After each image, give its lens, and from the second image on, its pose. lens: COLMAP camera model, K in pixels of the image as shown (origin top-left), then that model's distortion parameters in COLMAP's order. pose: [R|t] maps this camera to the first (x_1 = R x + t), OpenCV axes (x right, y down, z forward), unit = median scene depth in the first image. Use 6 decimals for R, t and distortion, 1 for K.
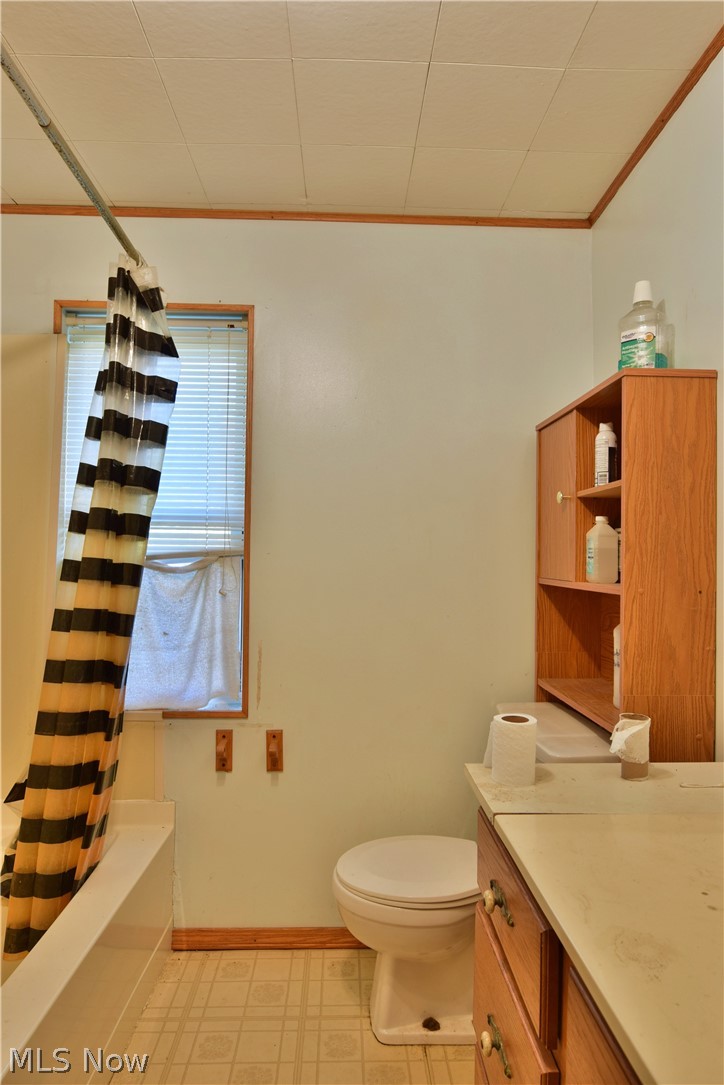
lens RADIAL K [[663.6, 0, 360.1], [0, 663.6, 548.7], [0, 0, 1]] dist [-0.015038, -0.003405]
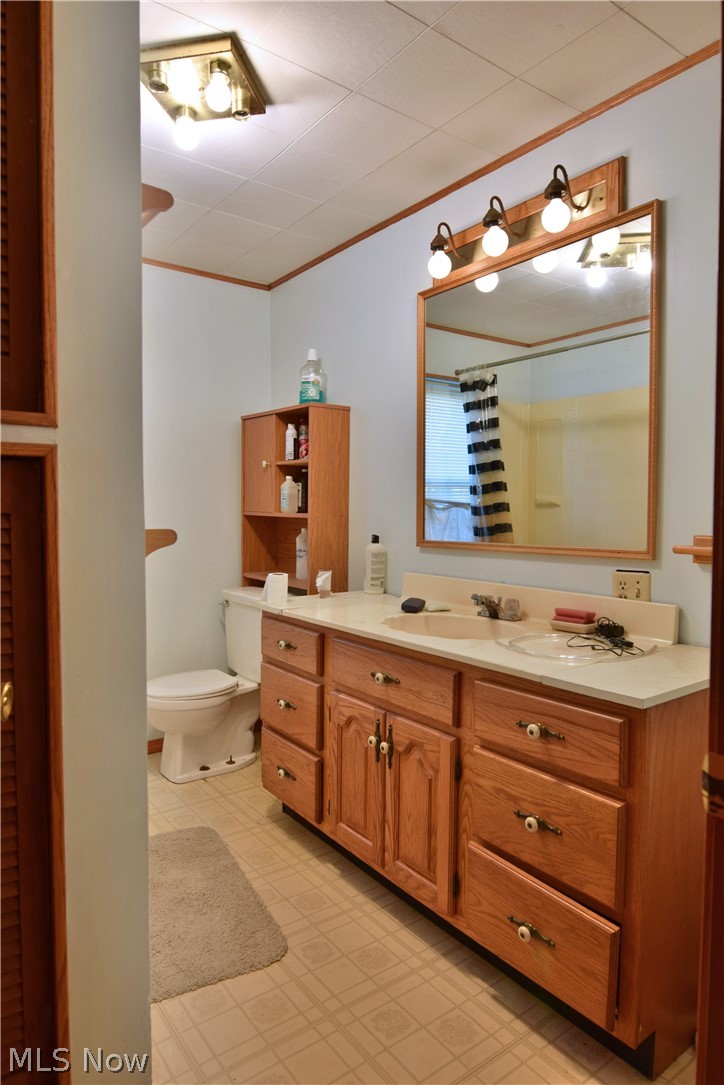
lens RADIAL K [[663.6, 0, 361.3], [0, 663.6, 541.1], [0, 0, 1]] dist [-0.015038, -0.003405]
pose [[0.817302, -0.031473, 0.575349, -0.506817], [-0.011796, 0.997384, 0.071316, -0.003393], [-0.576089, -0.065073, 0.814793, -0.582914]]
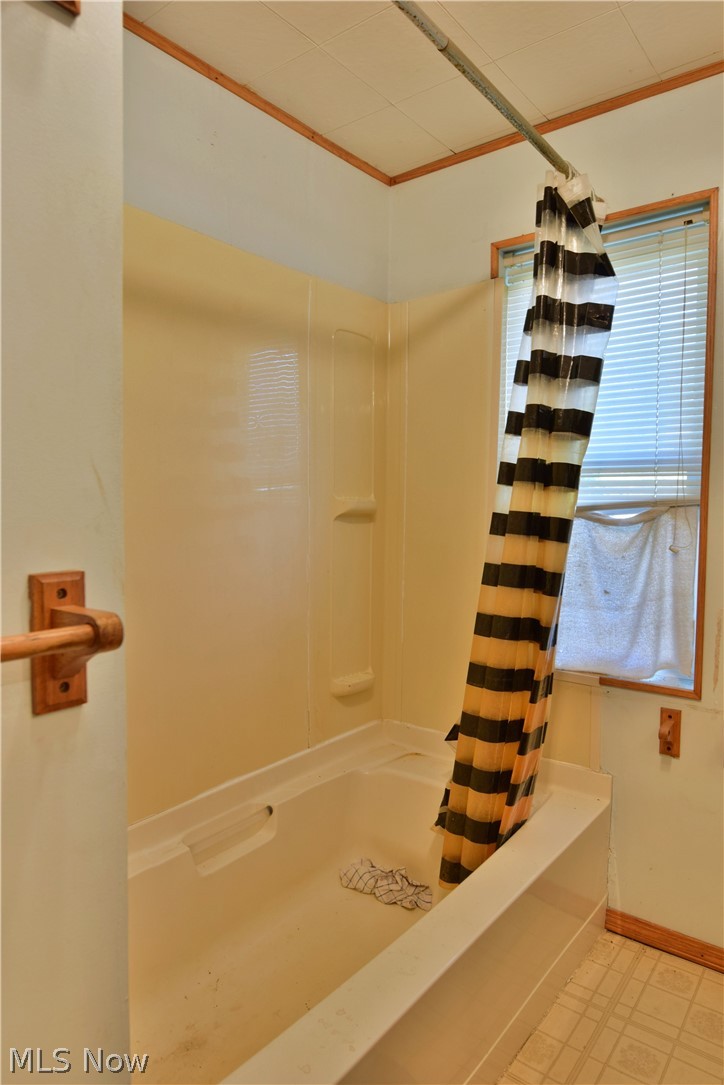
lens RADIAL K [[663.6, 0, 362.2], [0, 663.6, 546.1], [0, 0, 1]] dist [-0.015038, -0.003405]
pose [[0.768082, 0.034228, -0.639437, 0.032743], [0.020887, 0.996700, 0.078441, -0.015079], [0.640011, -0.073605, 0.764832, 0.118060]]
